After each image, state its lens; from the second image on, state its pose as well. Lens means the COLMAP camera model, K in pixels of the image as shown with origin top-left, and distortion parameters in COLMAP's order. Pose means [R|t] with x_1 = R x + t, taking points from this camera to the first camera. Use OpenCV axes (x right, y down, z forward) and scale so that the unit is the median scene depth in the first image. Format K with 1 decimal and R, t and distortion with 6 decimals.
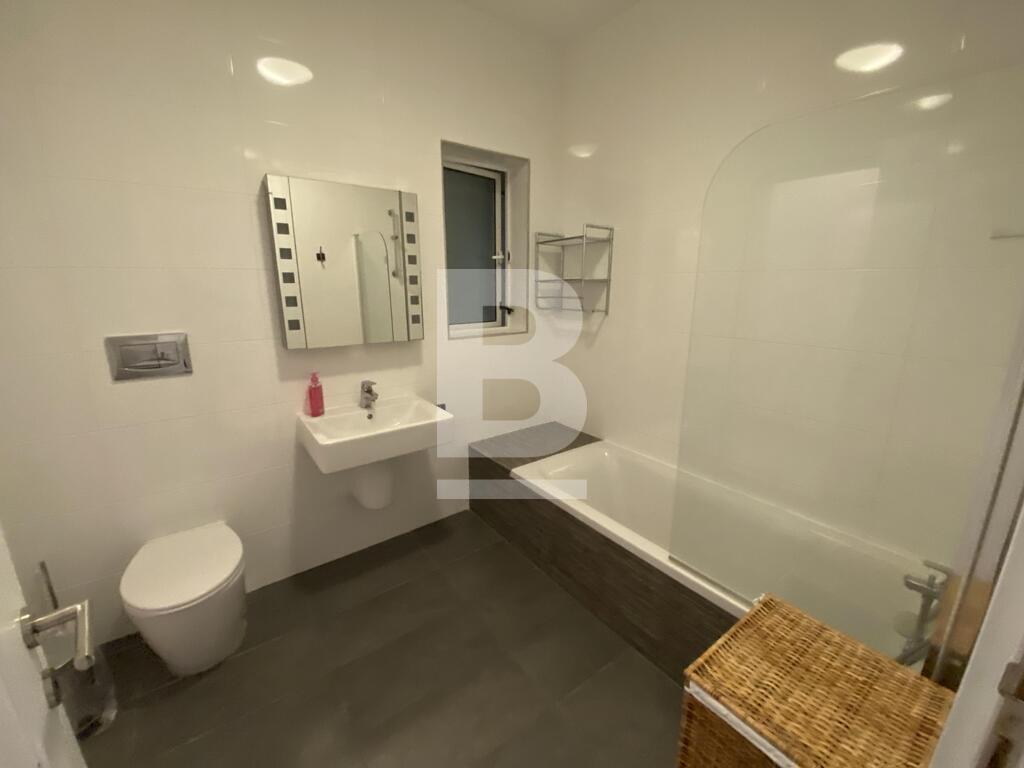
lens RADIAL K [[412.9, 0, 508.4], [0, 412.9, 385.0], [0, 0, 1]] dist [-0.000786, -0.010779]
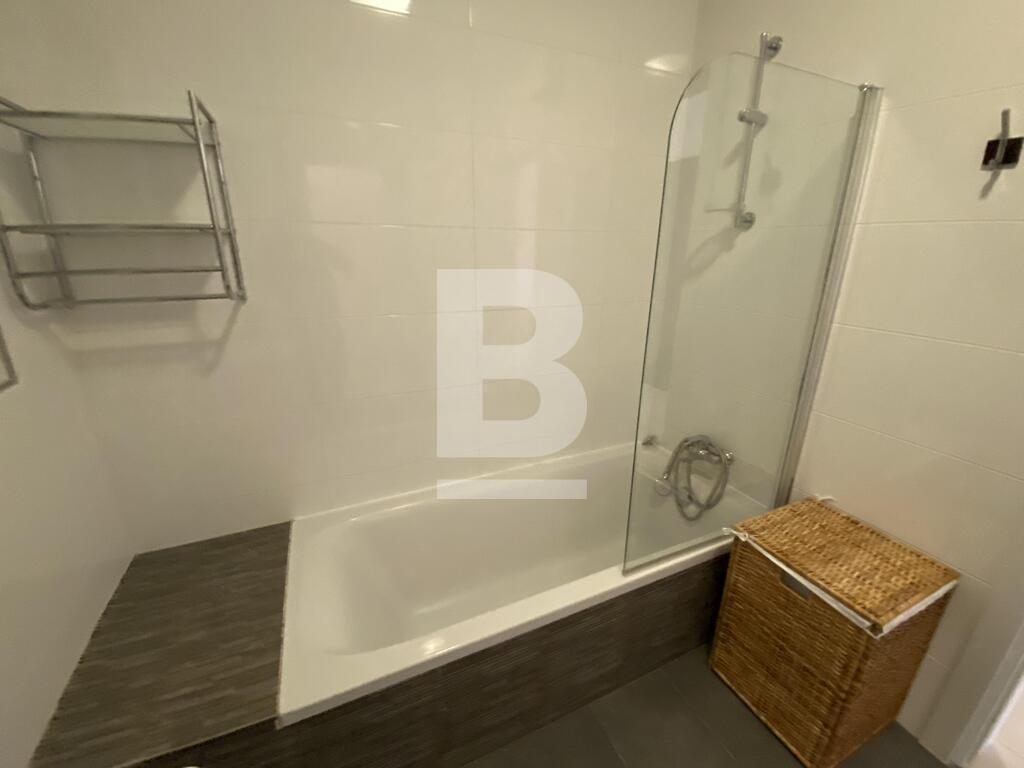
lens RADIAL K [[412.9, 0, 508.8], [0, 412.9, 382.3], [0, 0, 1]] dist [-0.000786, -0.010779]
pose [[0.198908, -0.302204, 0.932260, -0.195458], [0.221660, 0.940489, 0.257578, -0.132263], [-0.954622, 0.155410, 0.254058, 0.570768]]
